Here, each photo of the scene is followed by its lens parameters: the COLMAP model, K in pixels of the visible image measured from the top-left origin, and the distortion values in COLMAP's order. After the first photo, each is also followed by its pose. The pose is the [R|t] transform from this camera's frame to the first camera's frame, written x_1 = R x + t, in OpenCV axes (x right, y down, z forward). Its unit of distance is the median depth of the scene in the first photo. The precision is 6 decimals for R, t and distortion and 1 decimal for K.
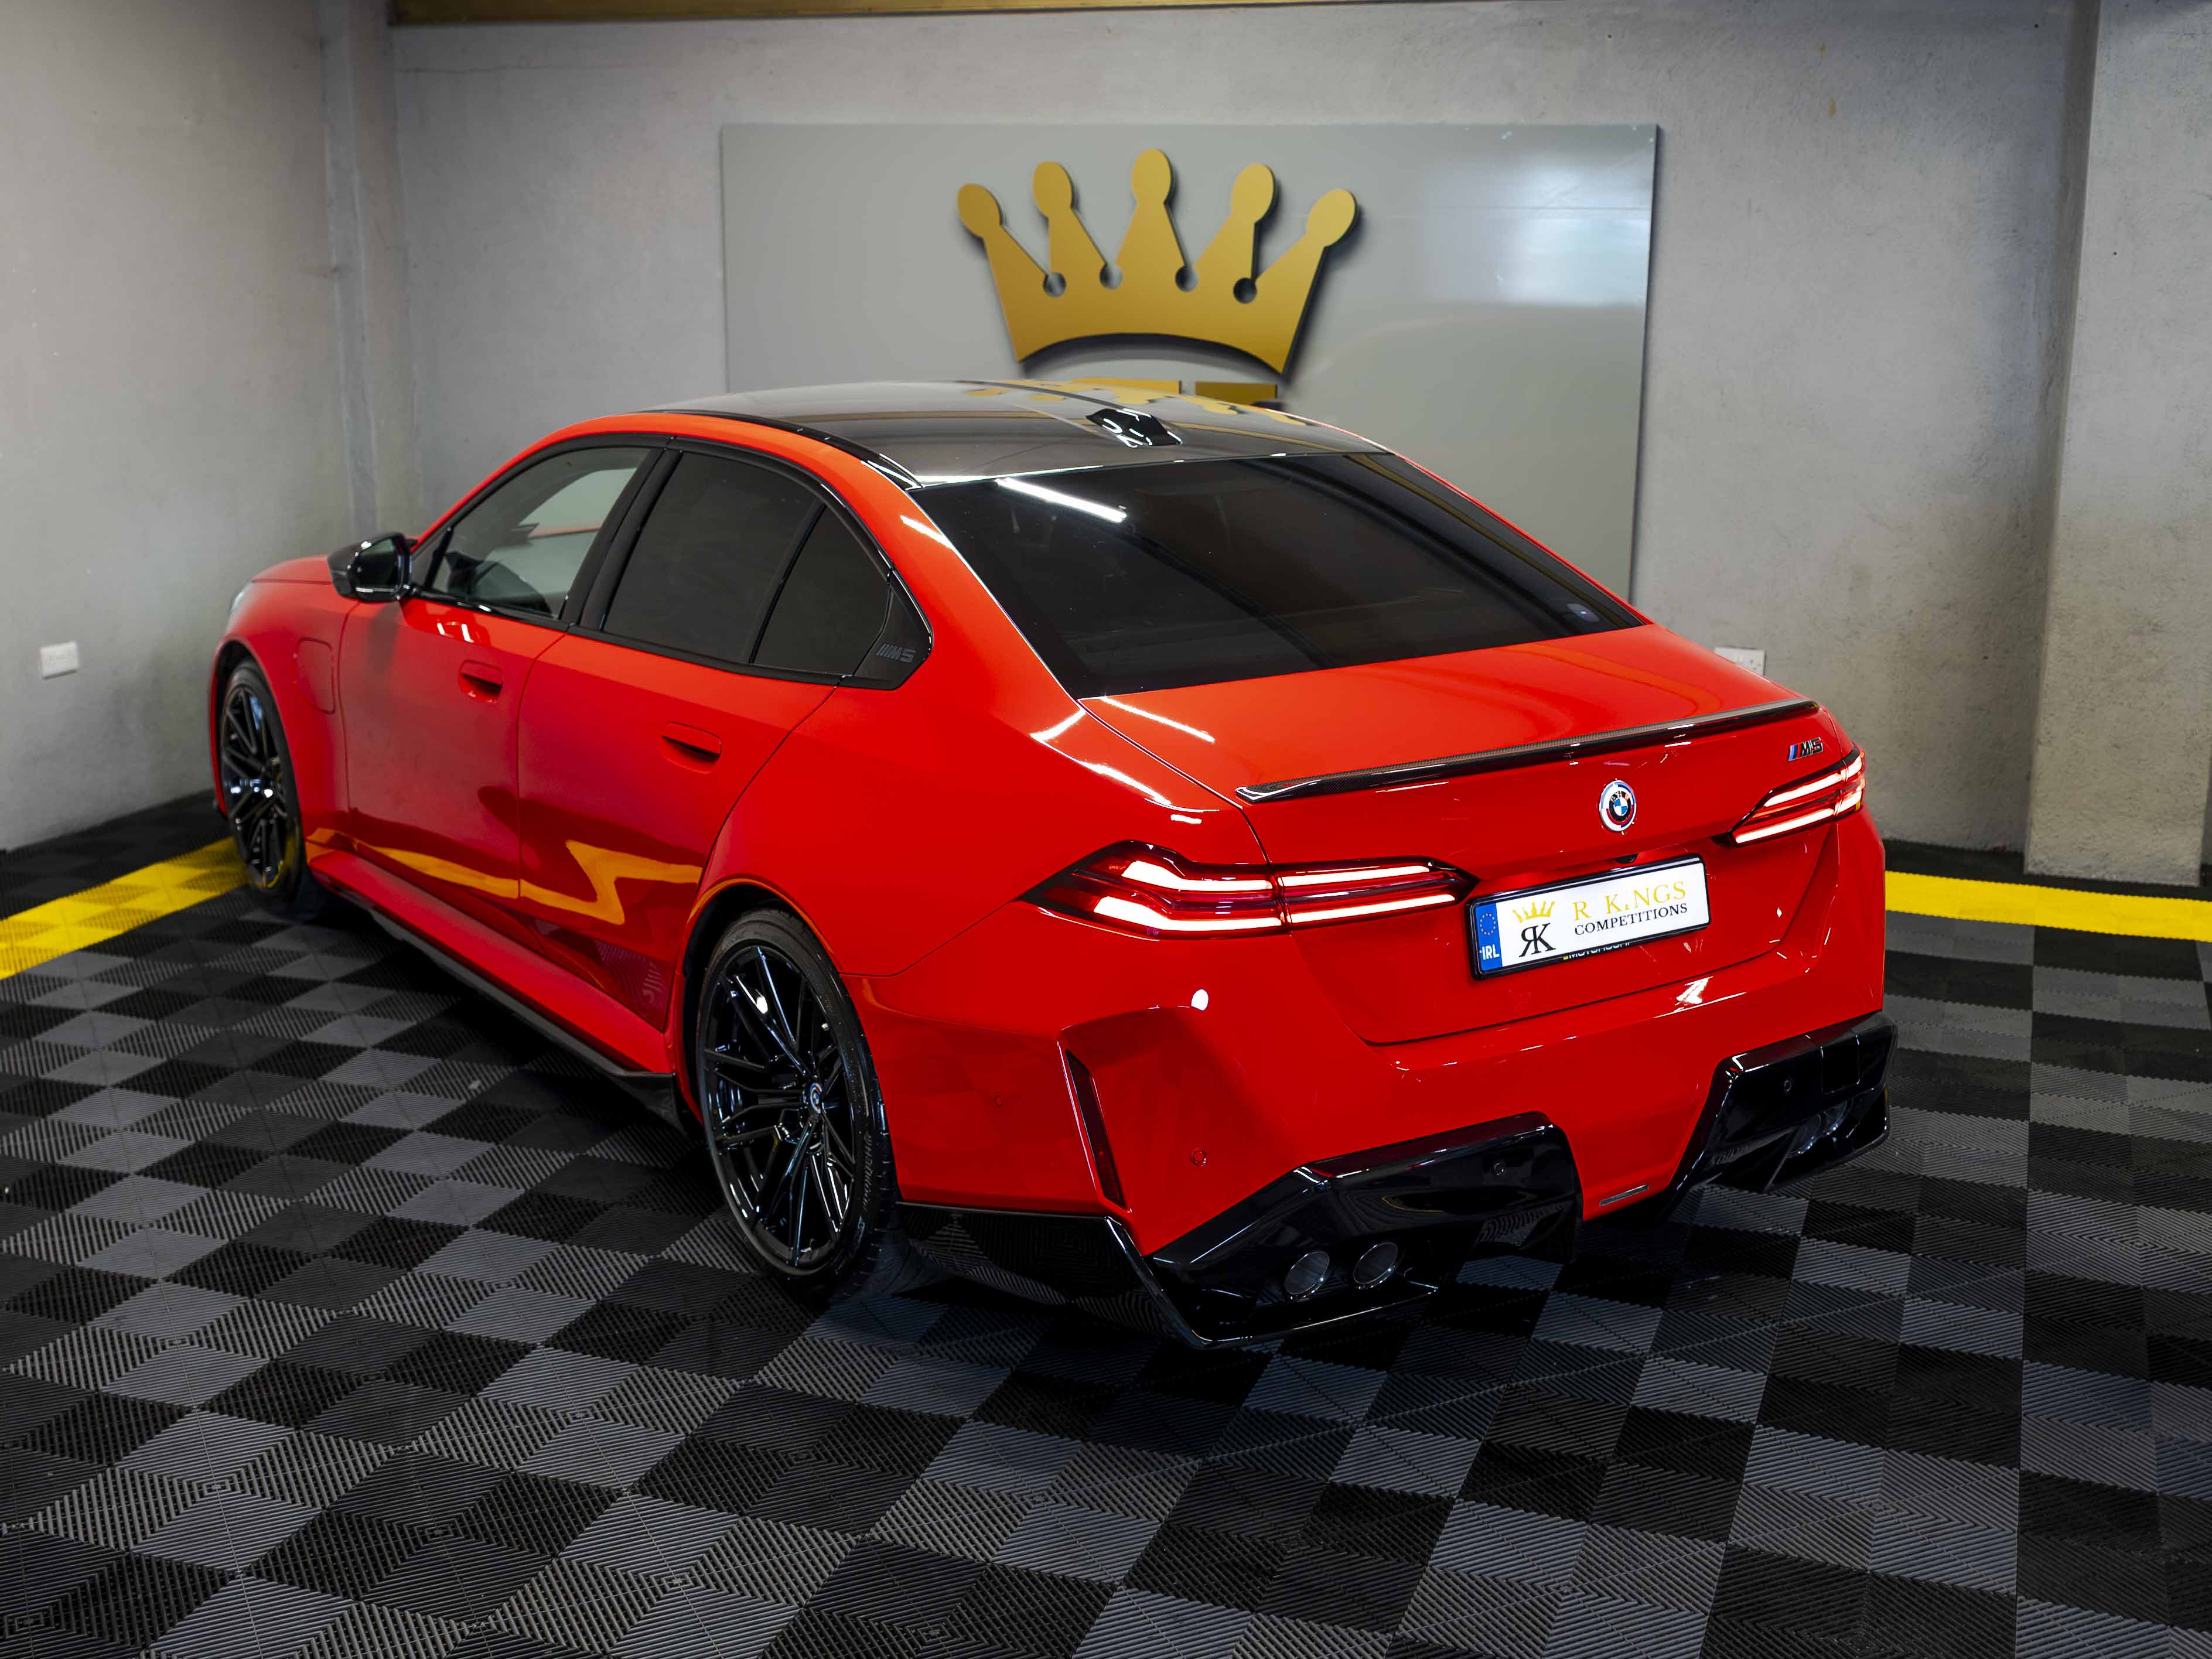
lens RADIAL K [[2221.1, 0, 1104.8], [0, 2221.1, 827.5], [0, 0, 1]] dist [-0.011039, 0.000000]
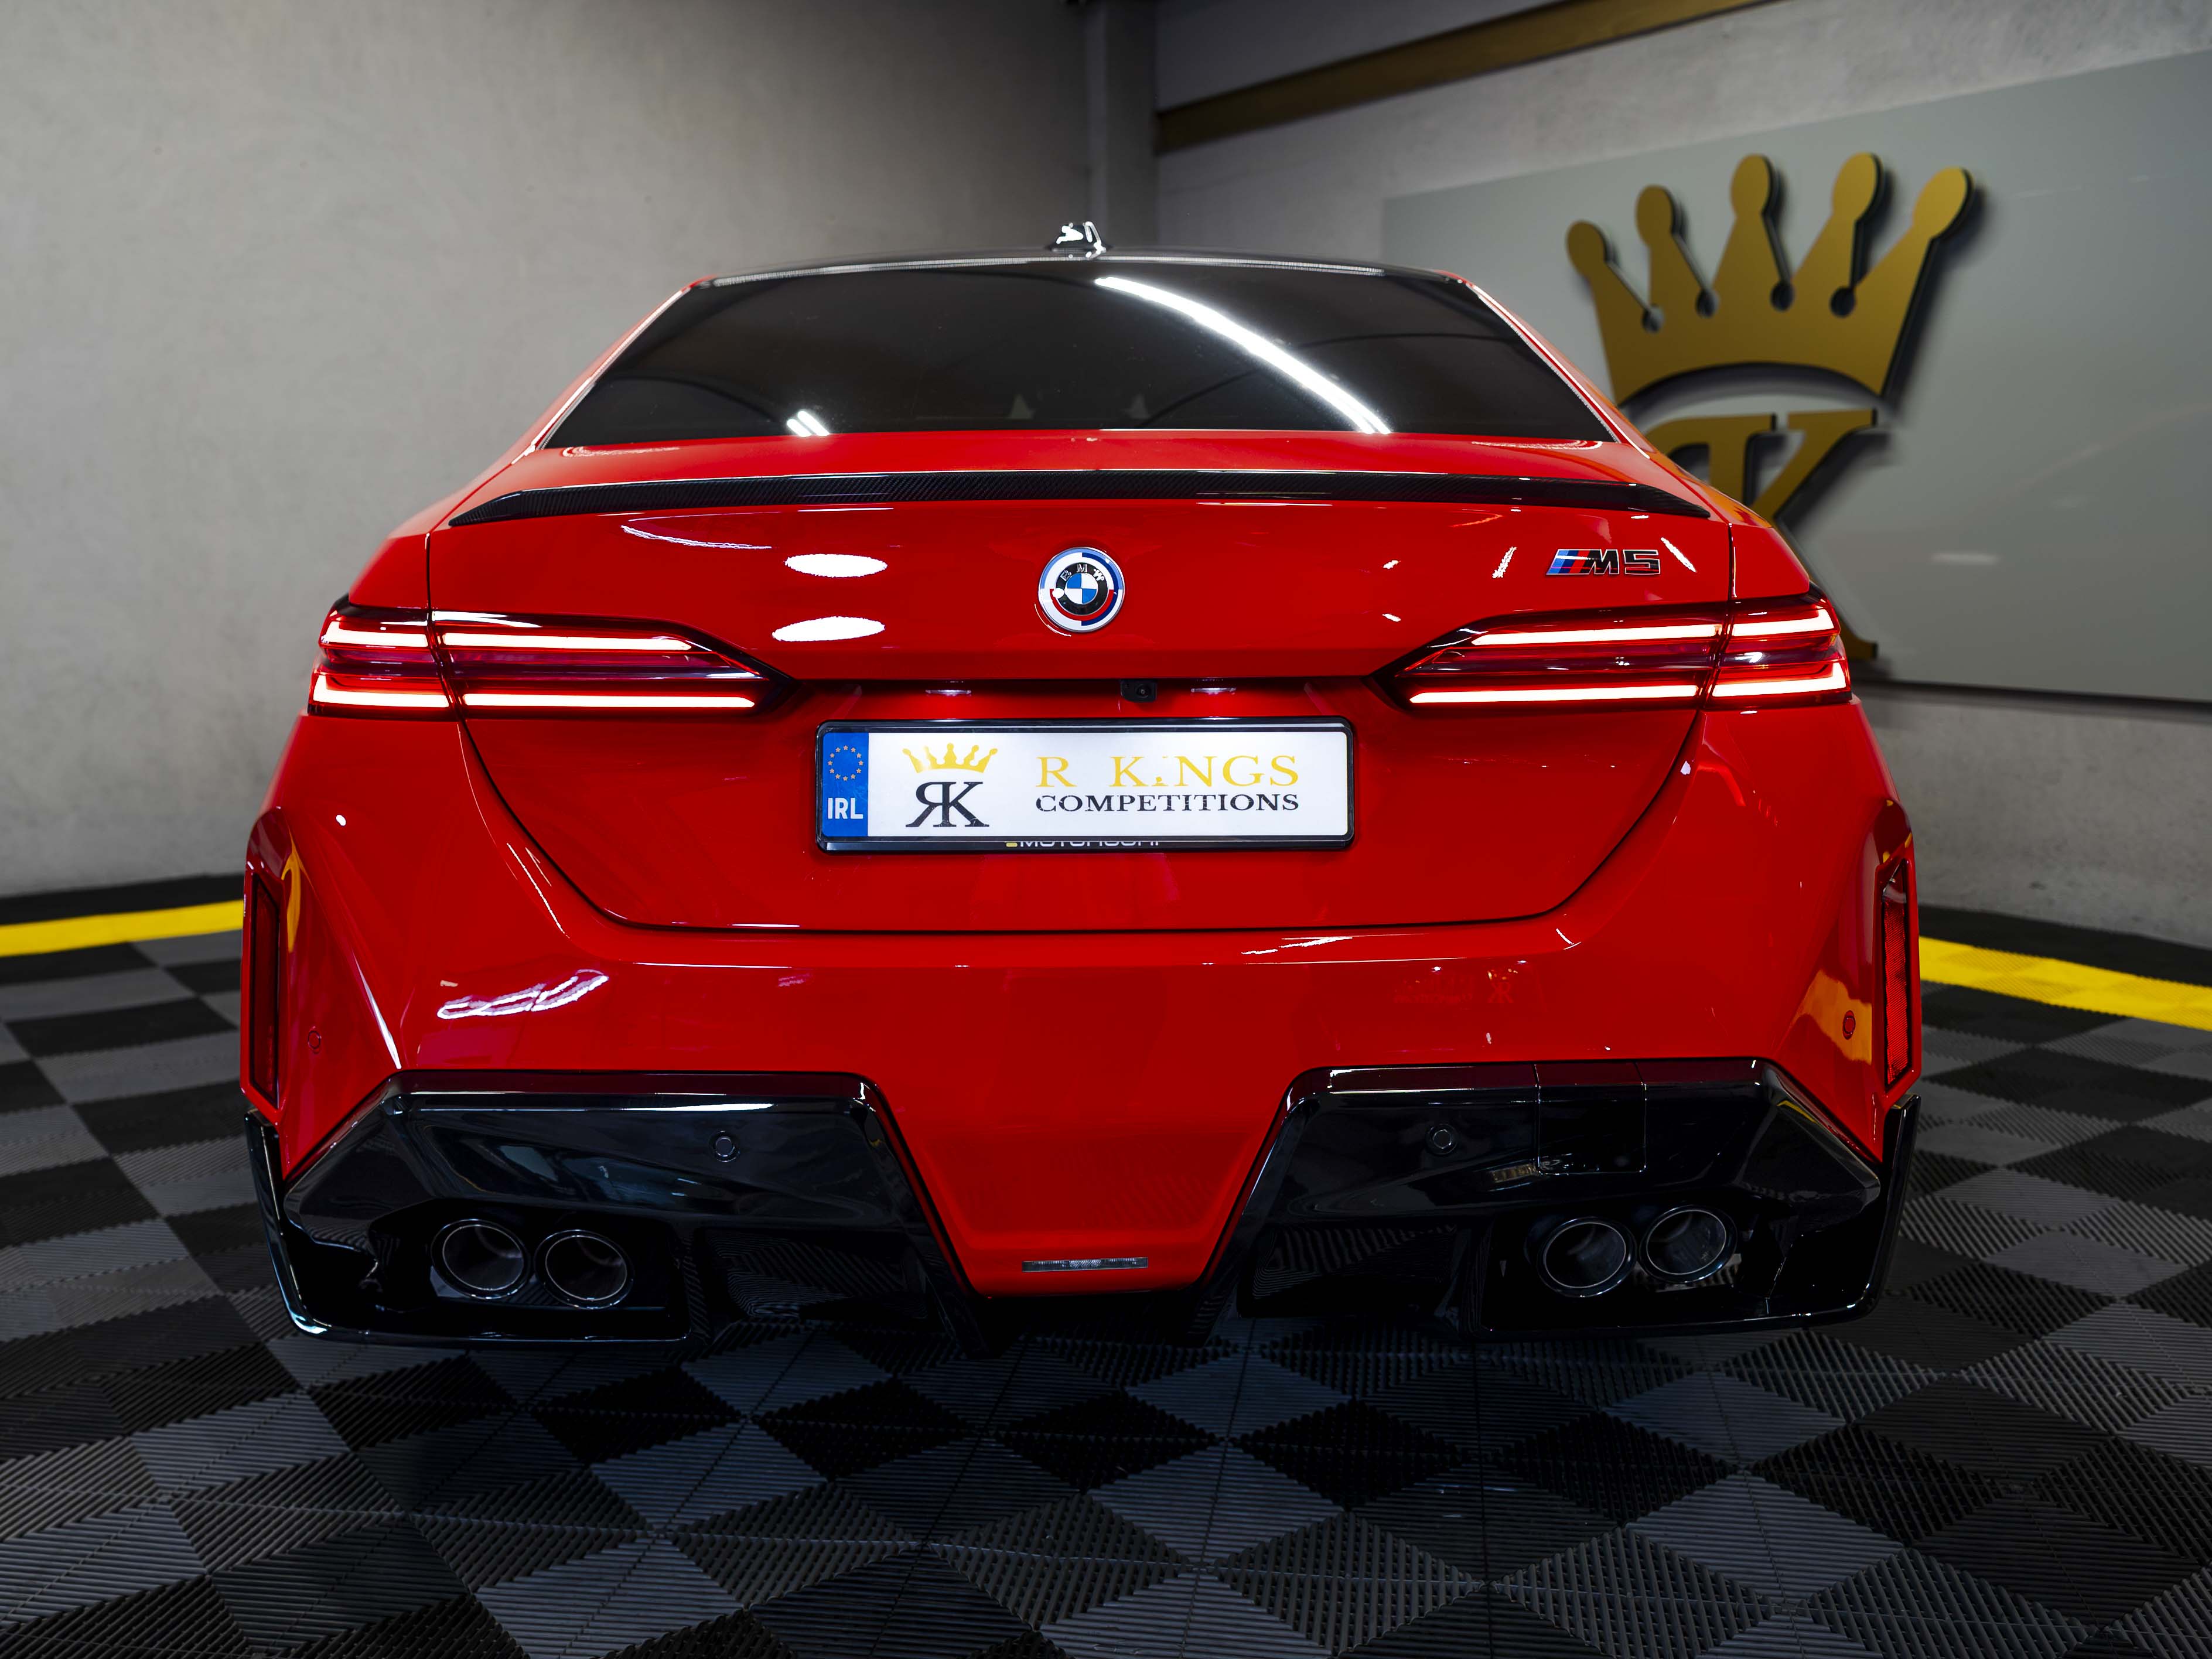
lens RADIAL K [[1843.6, 0, 1106.7], [0, 1843.6, 829.1], [0, 0, 1]] dist [0.006291, -0.010116]
pose [[0.849697, 0.083496, -0.520618, 0.491968], [-0.124222, 0.991289, -0.043760, 0.073418], [0.512429, 0.101855, 0.852668, 0.585542]]
